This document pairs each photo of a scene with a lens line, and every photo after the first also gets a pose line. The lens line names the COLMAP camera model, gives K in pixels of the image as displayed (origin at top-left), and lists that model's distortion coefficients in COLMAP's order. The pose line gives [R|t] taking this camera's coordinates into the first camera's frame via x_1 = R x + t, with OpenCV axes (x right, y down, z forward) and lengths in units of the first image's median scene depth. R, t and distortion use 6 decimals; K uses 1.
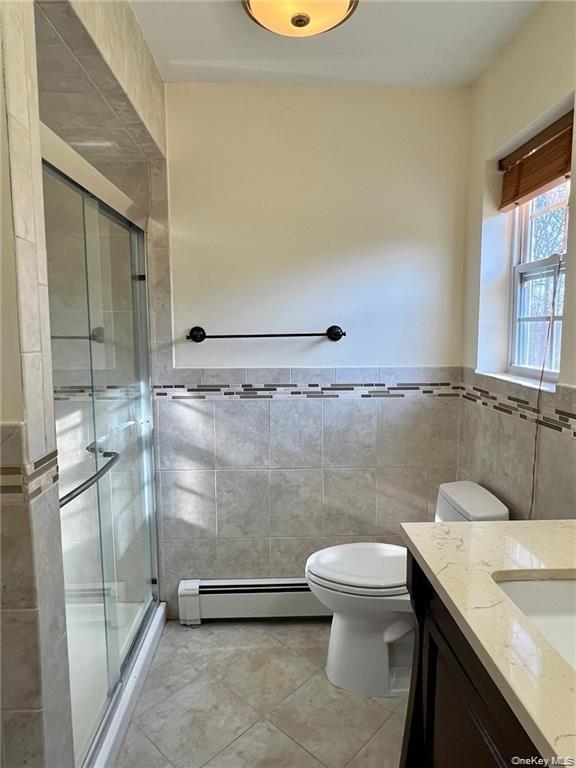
lens RADIAL K [[475.6, 0, 290.1], [0, 475.6, 376.7], [0, 0, 1]] dist [-0.010561, -0.000843]
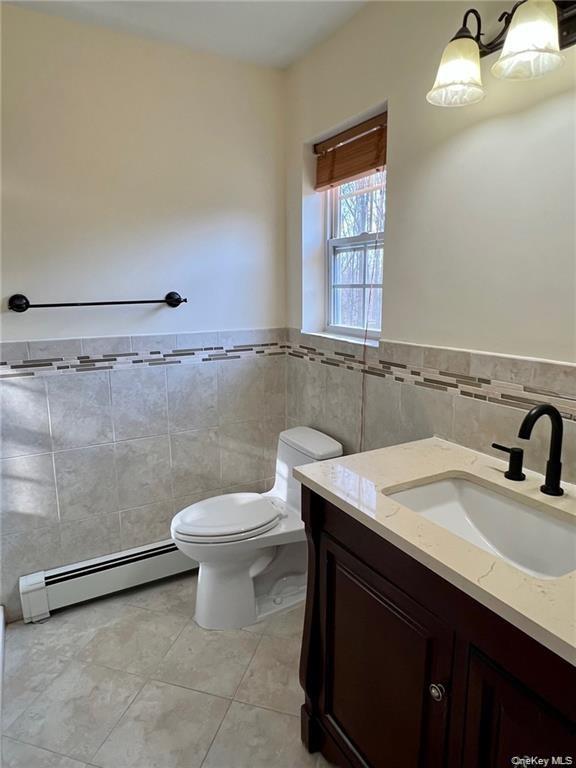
lens RADIAL K [[475.6, 0, 283.9], [0, 475.6, 371.5], [0, 0, 1]] dist [-0.010561, -0.000843]
pose [[0.890647, -0.081039, 0.447417, -0.165116], [0.047893, 0.995236, 0.084925, -0.014815], [-0.452167, -0.054210, 0.890284, -0.008532]]
